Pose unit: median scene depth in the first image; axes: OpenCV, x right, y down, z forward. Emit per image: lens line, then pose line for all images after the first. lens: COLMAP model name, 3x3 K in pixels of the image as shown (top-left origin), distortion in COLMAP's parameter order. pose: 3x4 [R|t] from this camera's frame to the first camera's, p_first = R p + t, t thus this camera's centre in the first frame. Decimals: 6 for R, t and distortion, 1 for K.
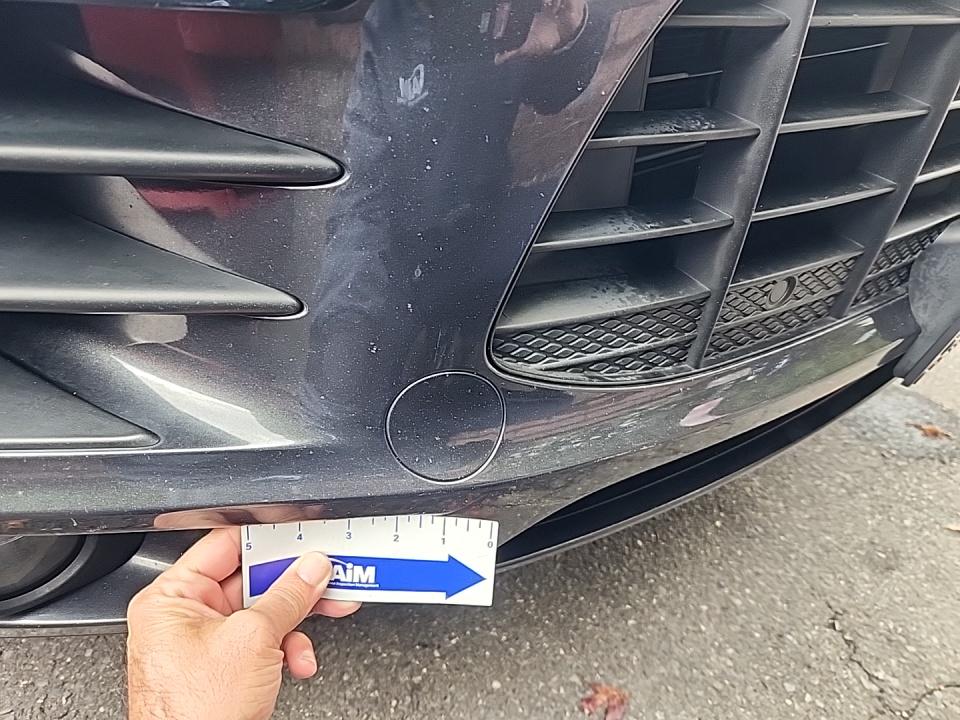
lens RADIAL K [[659.0, 0, 477.8], [0, 659.0, 362.7], [0, 0, 1]] dist [0.051468, -0.048608]
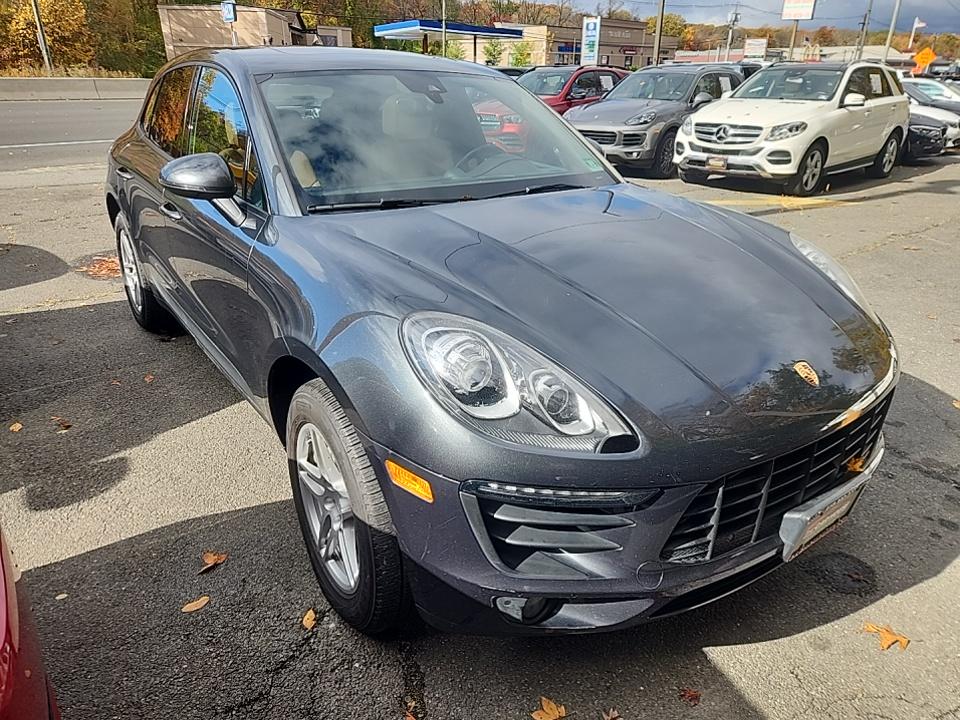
lens RADIAL K [[659.0, 0, 482.3], [0, 659.0, 355.1], [0, 0, 1]] dist [0.051468, -0.048608]
pose [[0.998449, -0.006578, -0.055293, -0.375725], [-0.005333, 0.977136, -0.212546, -0.156120], [0.055427, 0.212511, 0.975585, -1.499038]]
